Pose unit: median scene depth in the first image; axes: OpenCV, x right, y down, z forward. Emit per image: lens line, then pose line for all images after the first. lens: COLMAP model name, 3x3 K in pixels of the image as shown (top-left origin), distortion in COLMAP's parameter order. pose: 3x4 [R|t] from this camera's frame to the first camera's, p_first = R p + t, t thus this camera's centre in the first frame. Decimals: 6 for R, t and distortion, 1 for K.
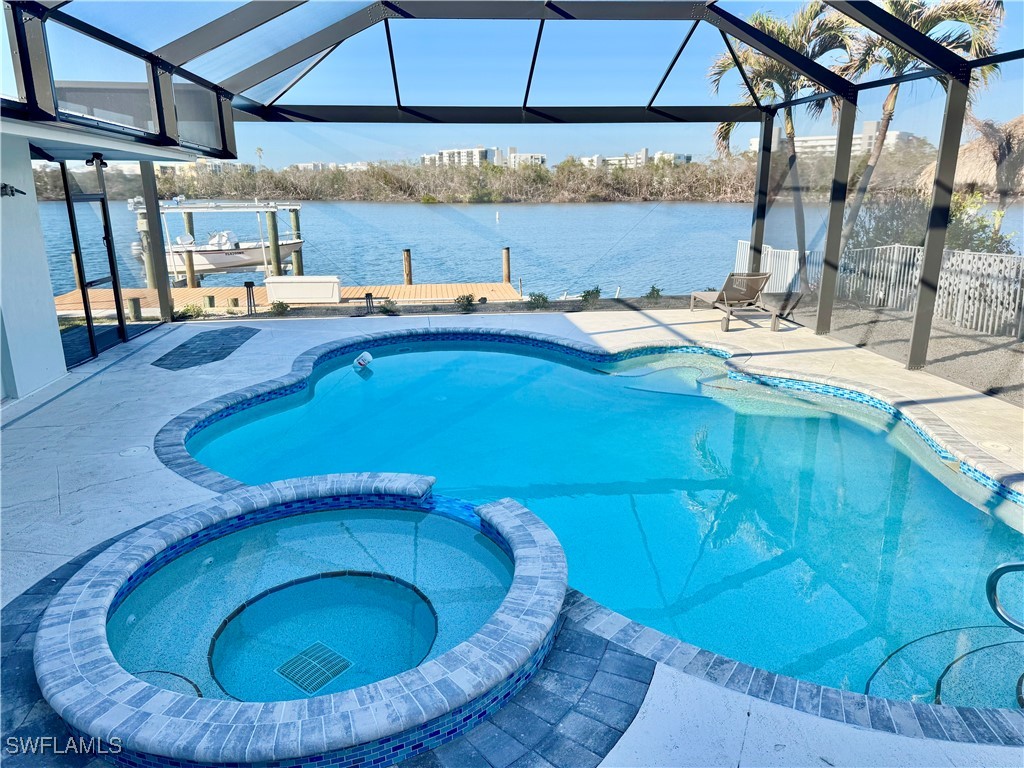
lens RADIAL K [[724.1, 0, 516.3], [0, 724.1, 379.5], [0, 0, 1]] dist [0.031175, -0.034802]
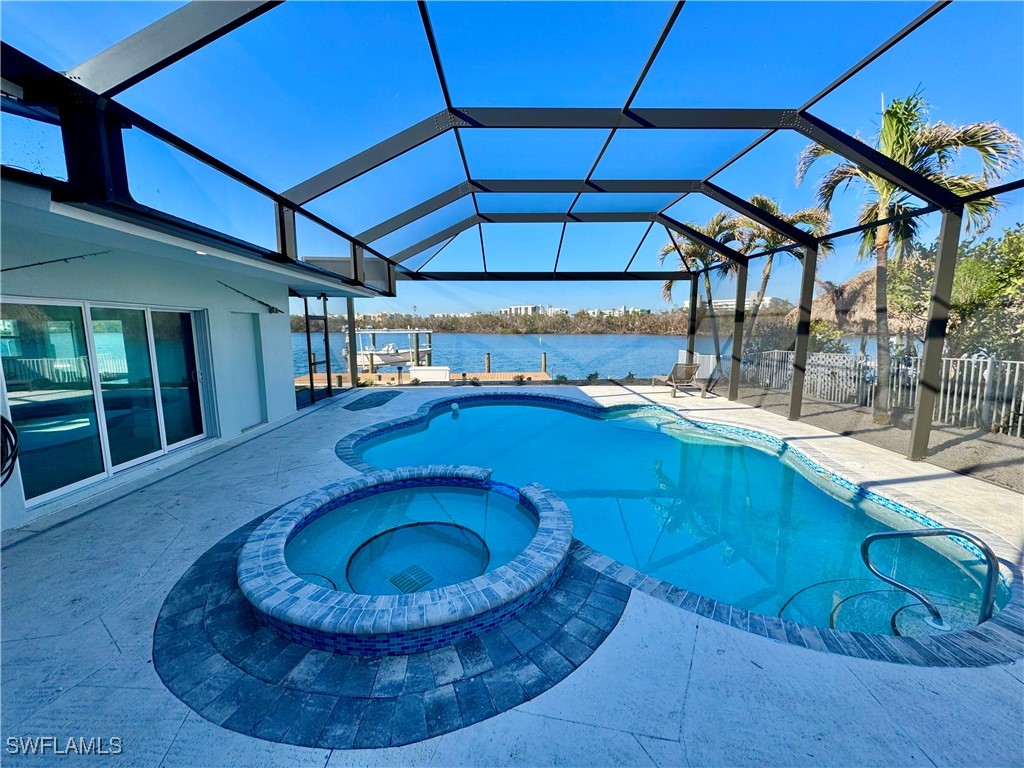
lens RADIAL K [[410.4, 0, 514.9], [0, 410.4, 380.0], [0, 0, 1]] dist [-0.002818, 0.000531]
pose [[0.996080, 0.016233, -0.086959, 0.008118], [-0.027334, 0.991393, -0.128032, 0.032549], [0.084132, 0.129907, 0.987950, 0.038590]]
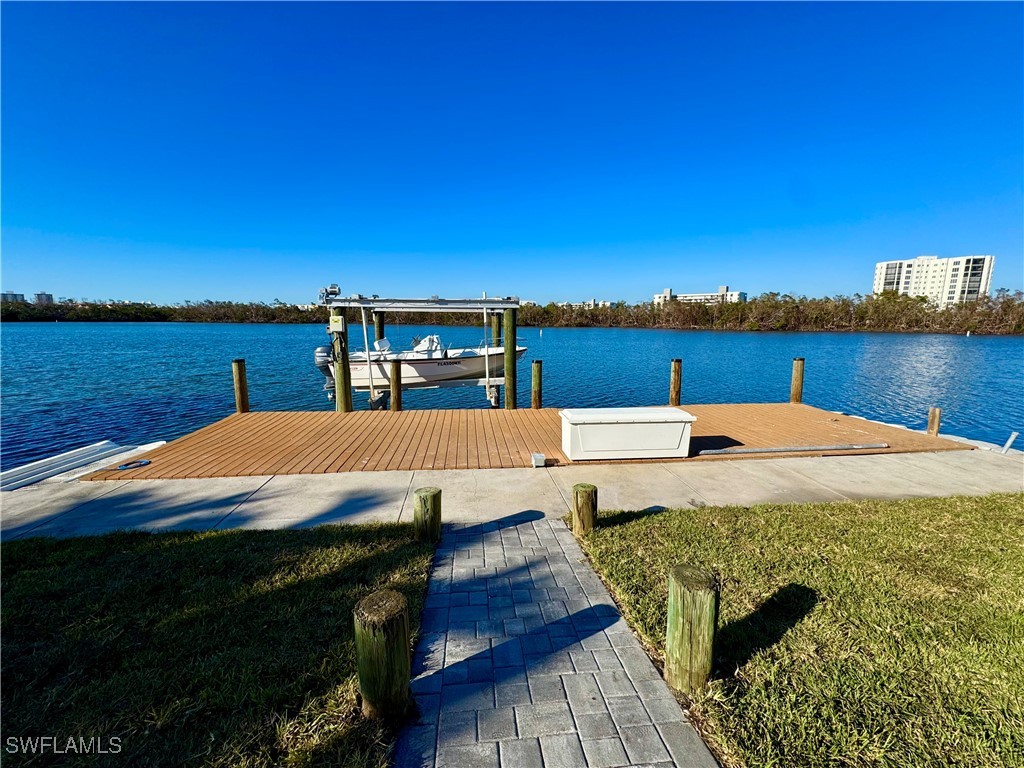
lens RADIAL K [[410.4, 0, 517.2], [0, 410.4, 381.0], [0, 0, 1]] dist [-0.002818, 0.000531]
pose [[0.999855, 0.013123, 0.010825, -0.908006], [-0.011832, 0.993671, -0.111706, -0.304931], [-0.012223, 0.111562, 0.993682, 1.621680]]
